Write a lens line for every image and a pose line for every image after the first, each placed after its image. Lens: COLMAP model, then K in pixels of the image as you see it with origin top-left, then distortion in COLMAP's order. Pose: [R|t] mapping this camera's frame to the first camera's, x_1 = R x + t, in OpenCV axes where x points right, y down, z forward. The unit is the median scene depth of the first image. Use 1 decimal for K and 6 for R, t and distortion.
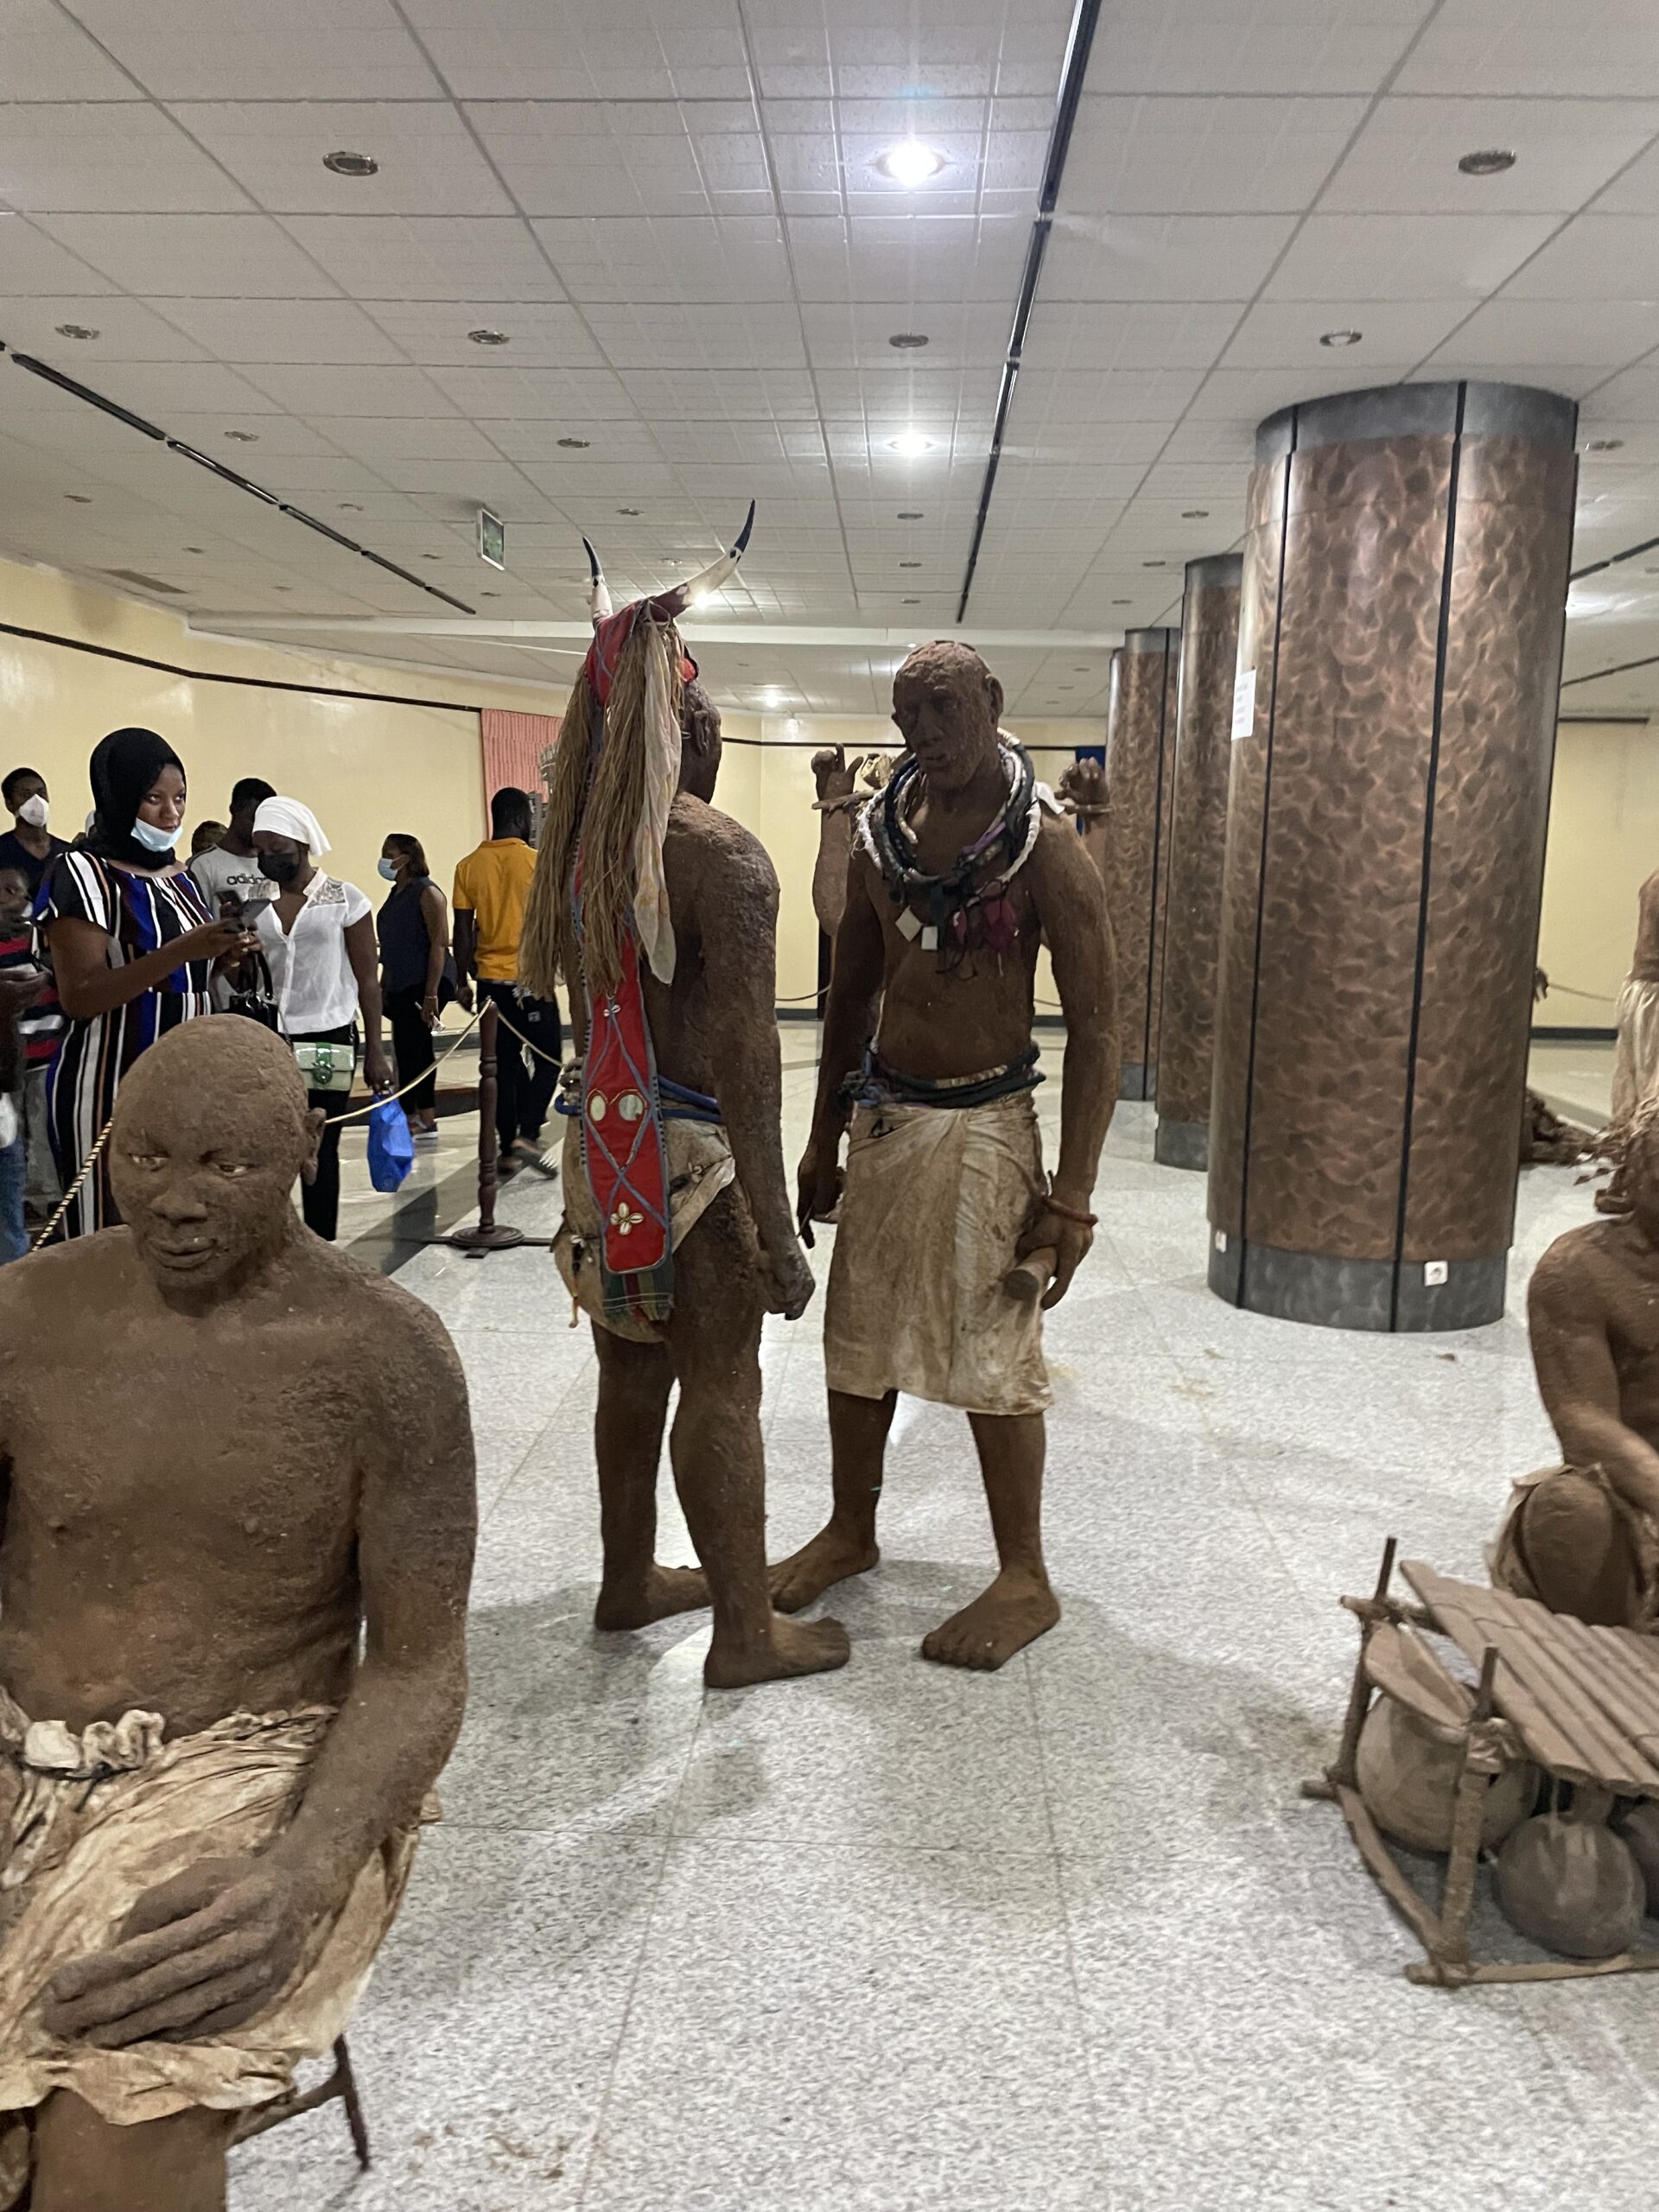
lens RADIAL K [[1655.8, 0, 830.3], [0, 1655.8, 1067.2], [0, 0, 1]] dist [0.093027, -0.105589]
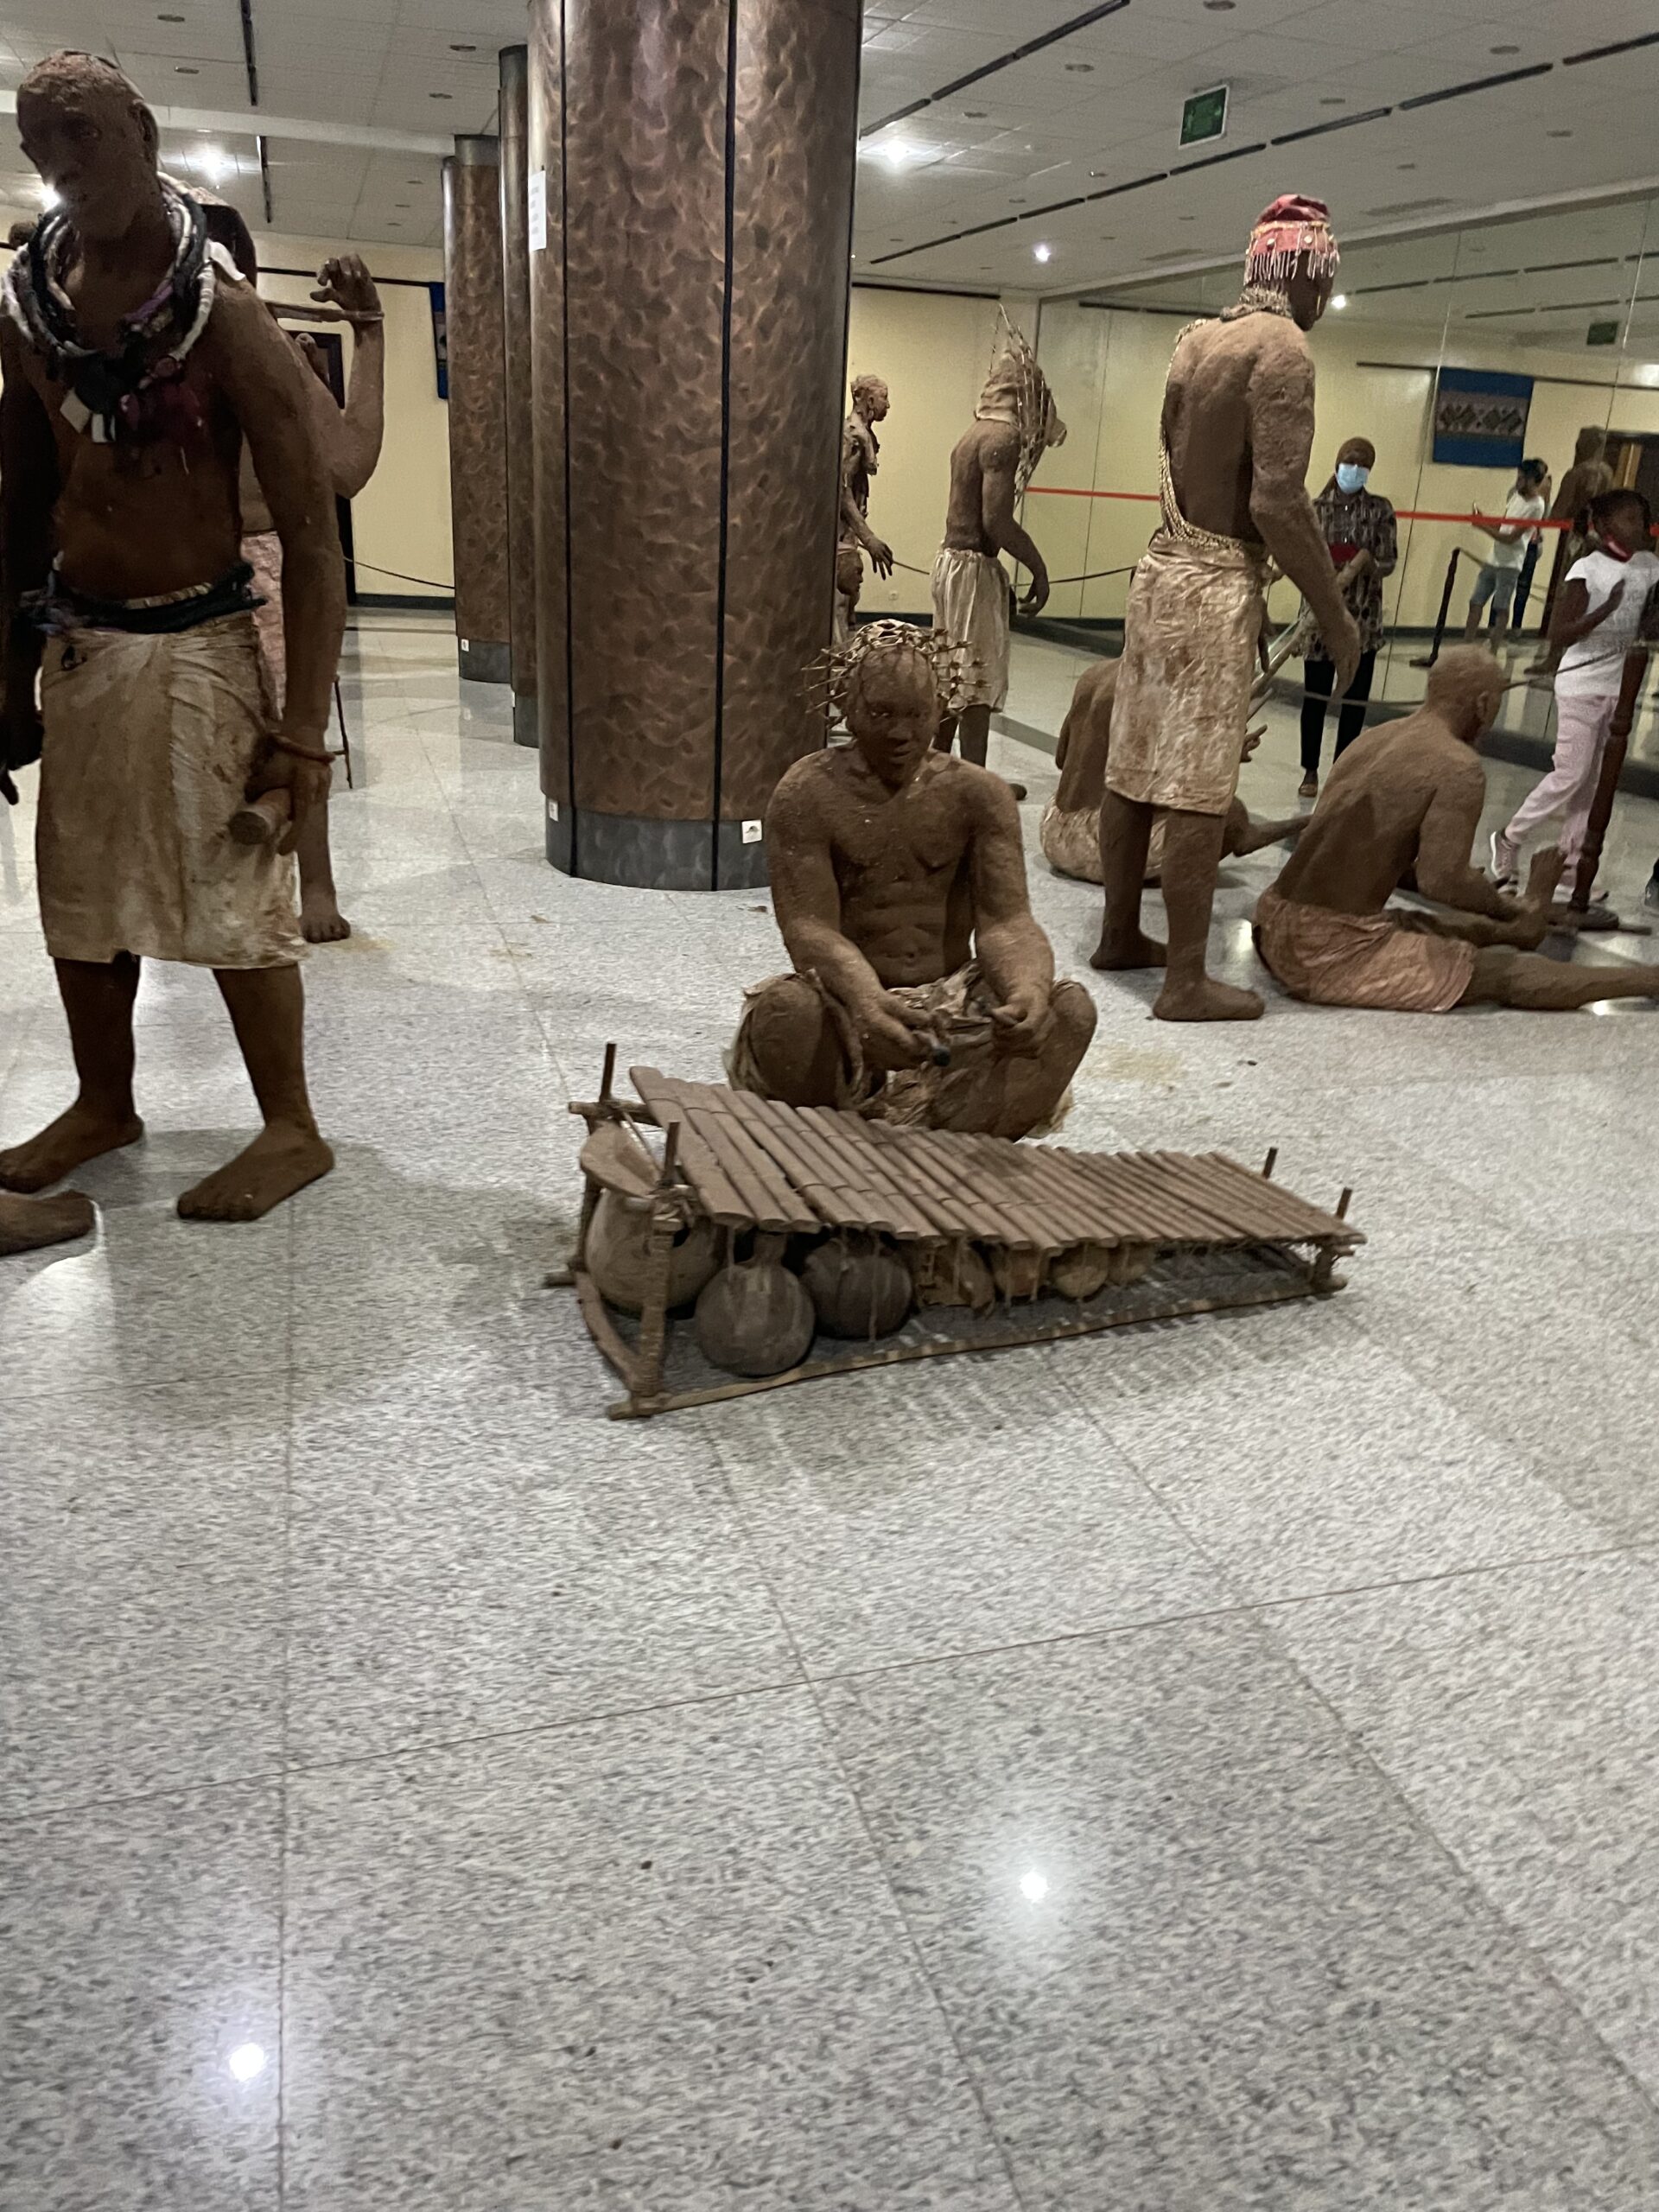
lens RADIAL K [[1670.0, 0, 834.7], [0, 1670.0, 1057.3], [0, 0, 1]] dist [0.108117, -0.152056]
pose [[0.940892, -0.084172, 0.328081, 0.100367], [0.007896, 0.973817, 0.227197, 0.042308], [-0.338614, -0.211178, 0.916921, -0.011188]]
